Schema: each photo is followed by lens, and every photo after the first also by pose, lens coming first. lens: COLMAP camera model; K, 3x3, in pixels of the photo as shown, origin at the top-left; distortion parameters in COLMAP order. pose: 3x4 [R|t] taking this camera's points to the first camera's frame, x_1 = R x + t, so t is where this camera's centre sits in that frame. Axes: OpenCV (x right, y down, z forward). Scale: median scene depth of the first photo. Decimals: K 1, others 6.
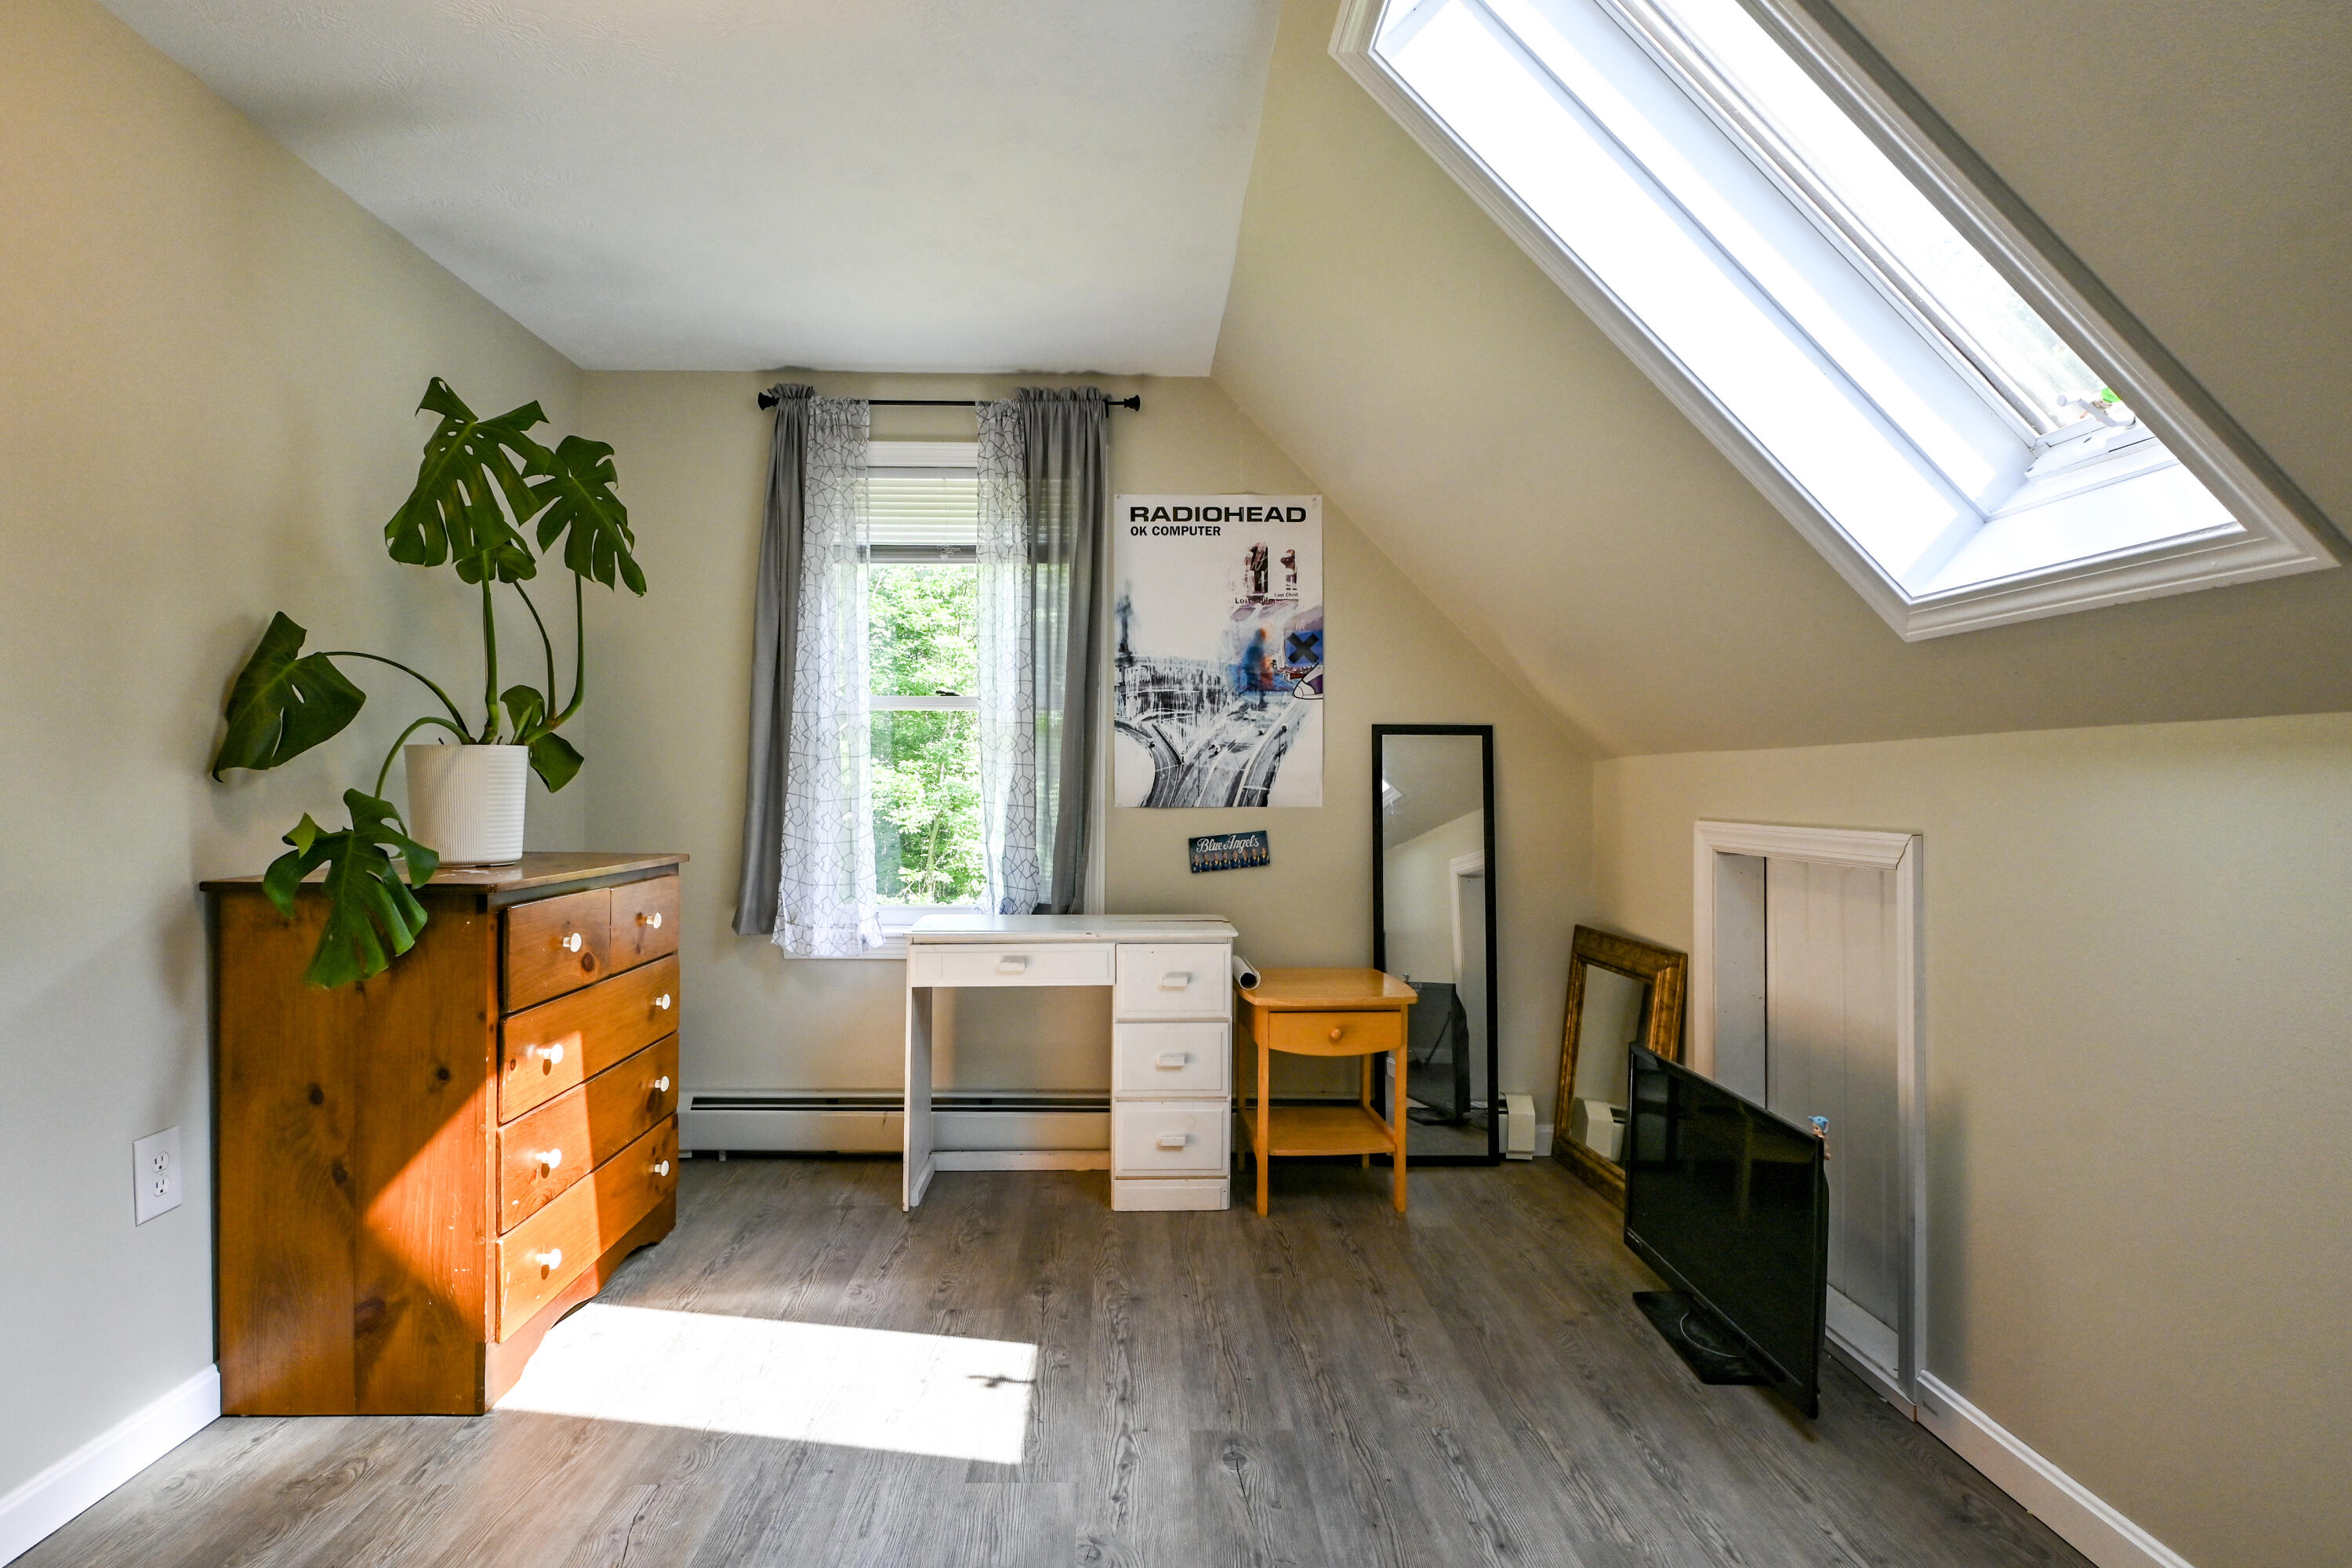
lens RADIAL K [[1185.0, 0, 1169.3], [0, 1185.0, 790.3], [0, 0, 1]] dist [-0.002825, 0.002630]
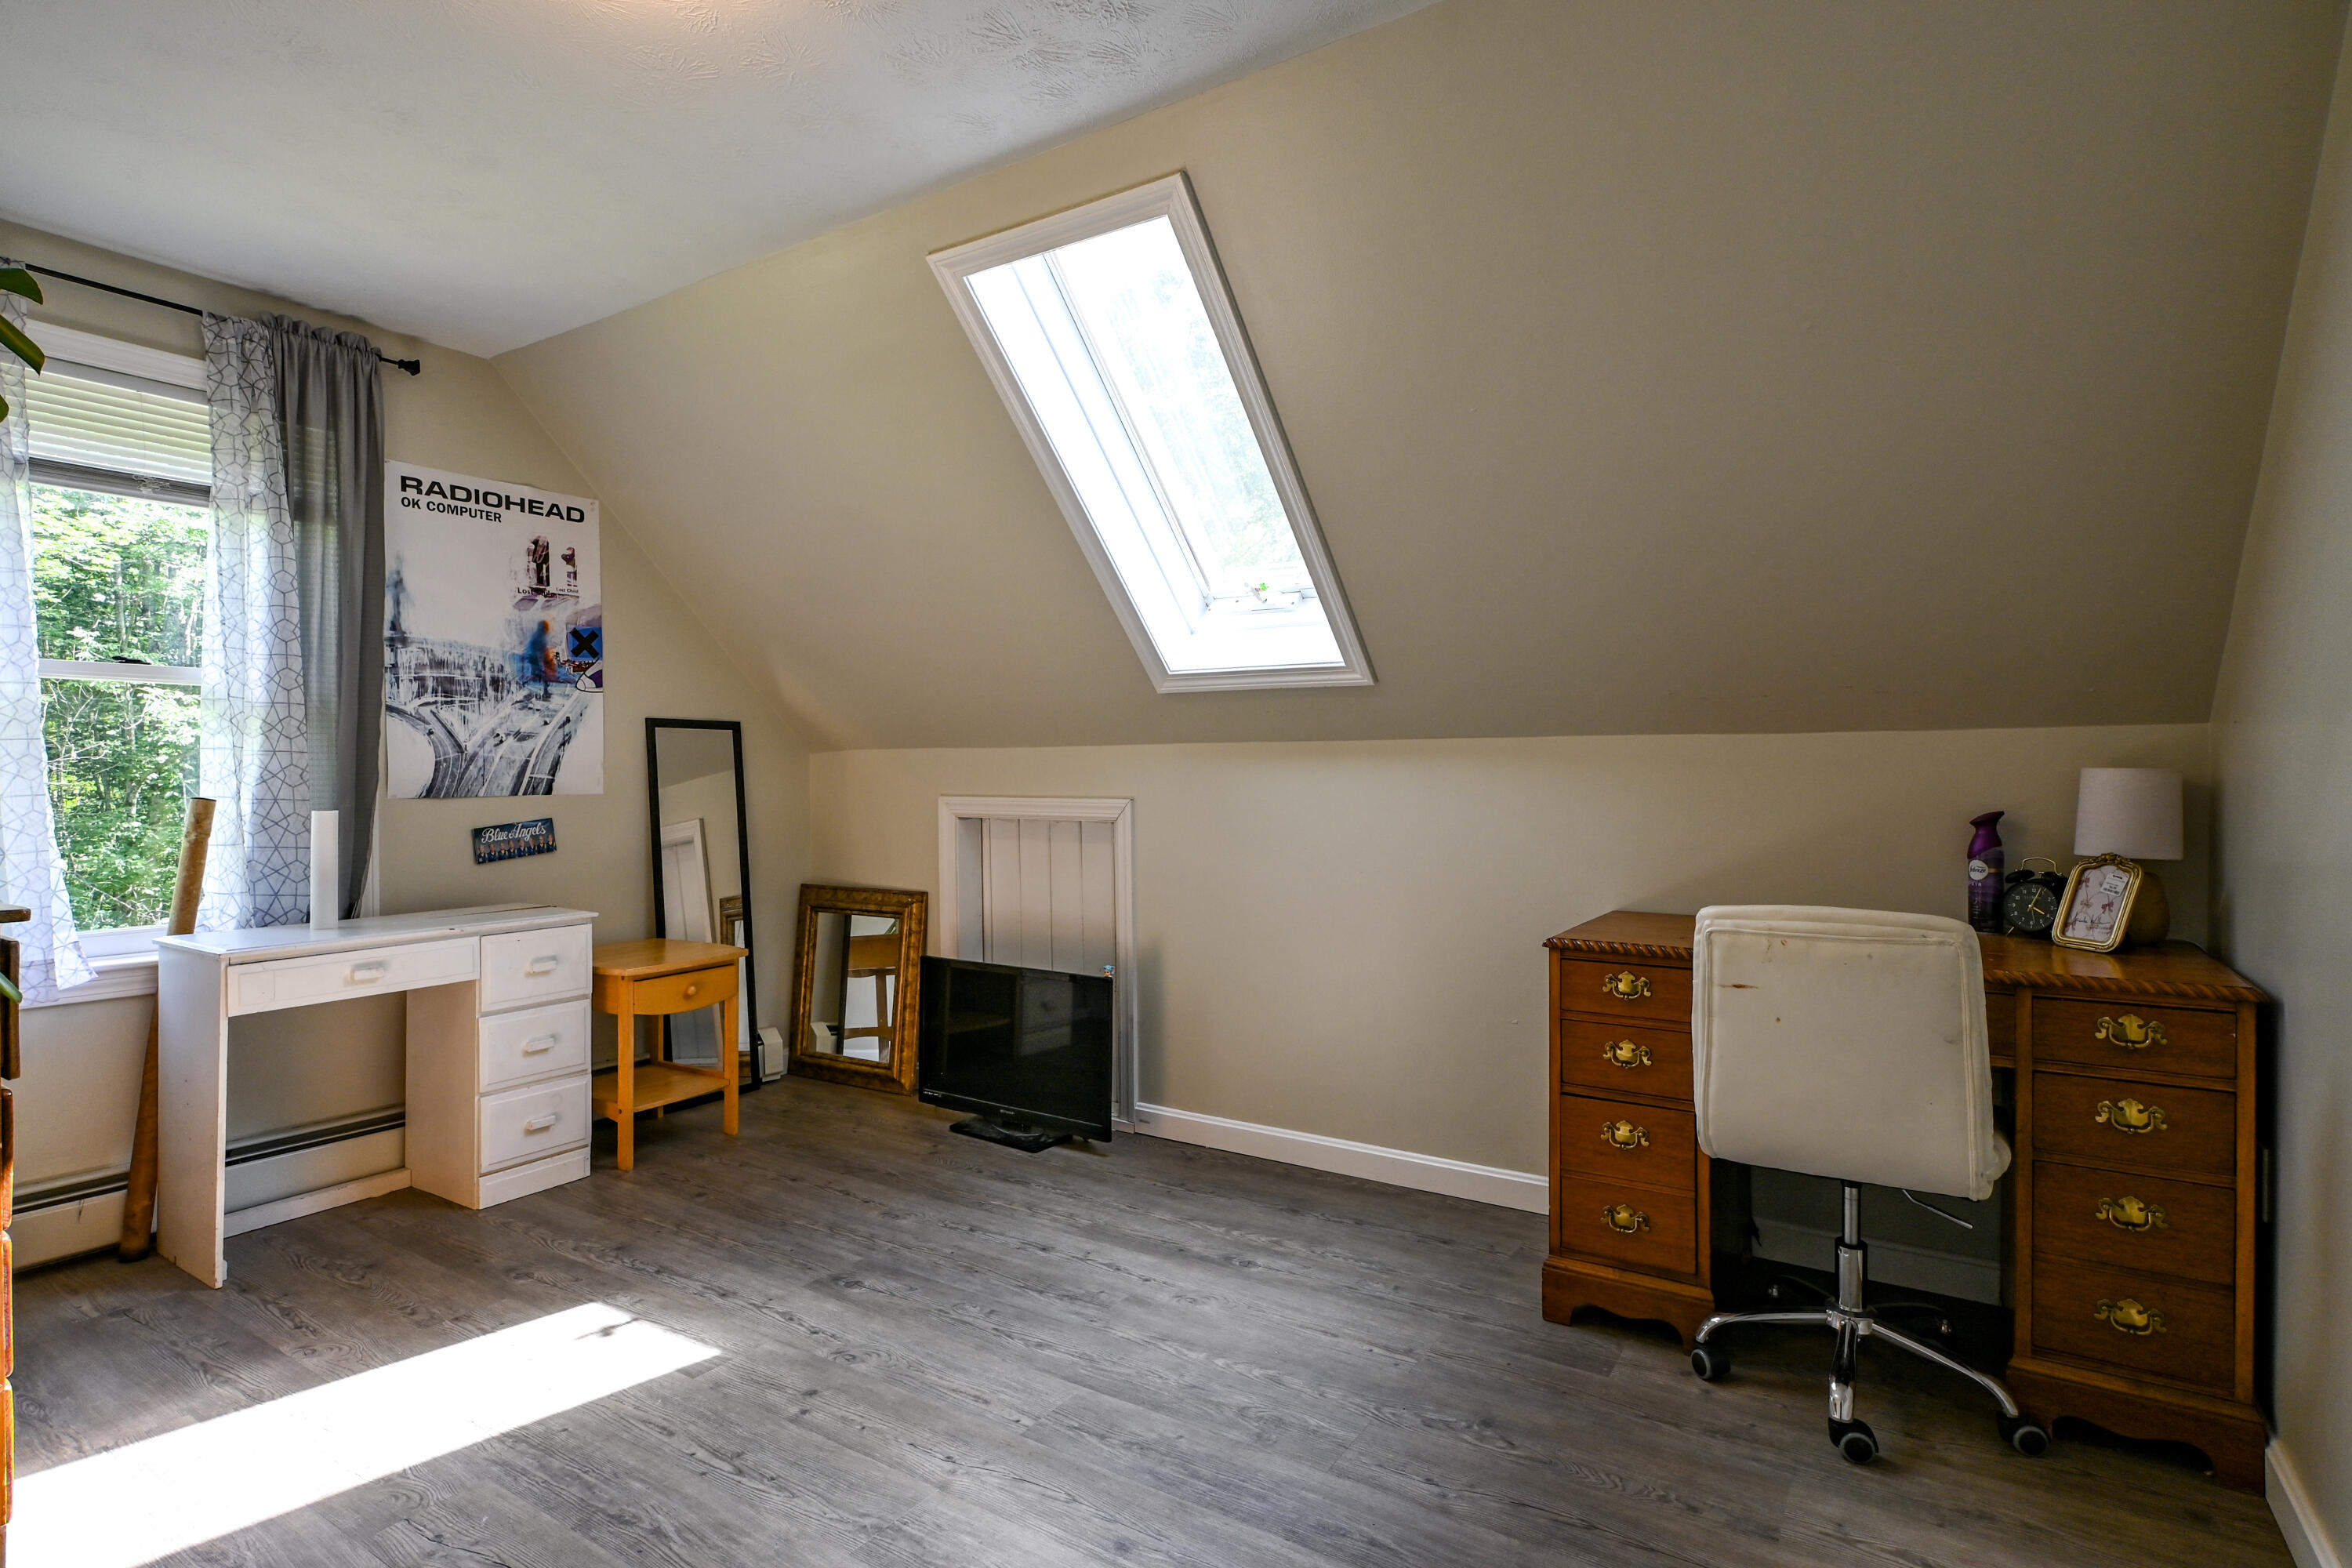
lens RADIAL K [[1185.0, 0, 1168.4], [0, 1185.0, 775.2], [0, 0, 1]] dist [-0.002825, 0.002630]
pose [[0.561937, -0.007533, 0.827146, -0.479742], [0.007180, 0.999965, 0.004229, -0.003600], [-0.827149, 0.003562, 0.561972, -0.019882]]
